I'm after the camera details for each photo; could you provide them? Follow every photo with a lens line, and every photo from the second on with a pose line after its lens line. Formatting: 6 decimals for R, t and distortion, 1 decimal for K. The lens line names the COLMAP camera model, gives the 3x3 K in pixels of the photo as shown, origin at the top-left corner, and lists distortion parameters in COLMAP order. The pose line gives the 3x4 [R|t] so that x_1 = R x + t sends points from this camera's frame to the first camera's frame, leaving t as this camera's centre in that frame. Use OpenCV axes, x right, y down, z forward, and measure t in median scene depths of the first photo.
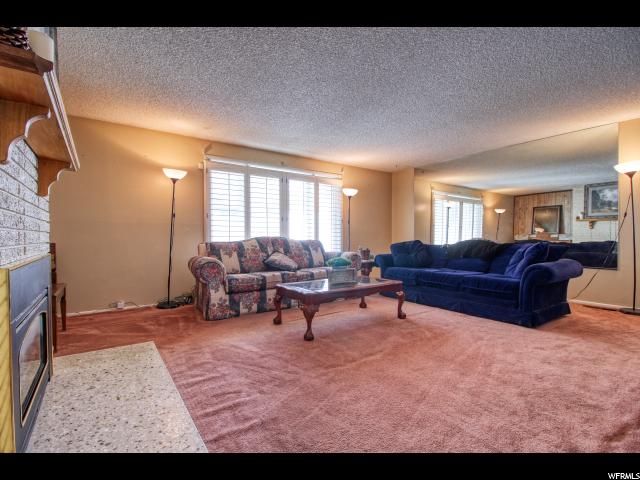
lens RADIAL K [[298.9, 0, 318.3], [0, 298.9, 239.9], [0, 0, 1]] dist [-0.003675, -0.000751]
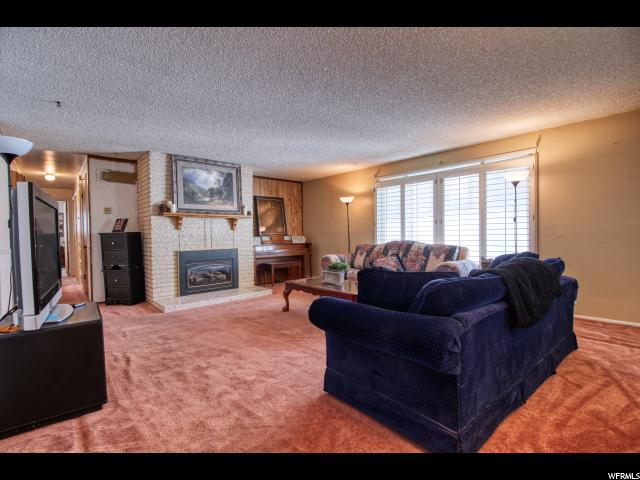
lens RADIAL K [[298.9, 0, 318.3], [0, 298.9, 239.9], [0, 0, 1]] dist [-0.003675, -0.000751]
pose [[0.088729, 0.011596, -0.995988, 0.808259], [-0.020397, 0.999744, 0.009822, -0.017255], [0.995847, 0.019444, 0.088942, 0.564152]]
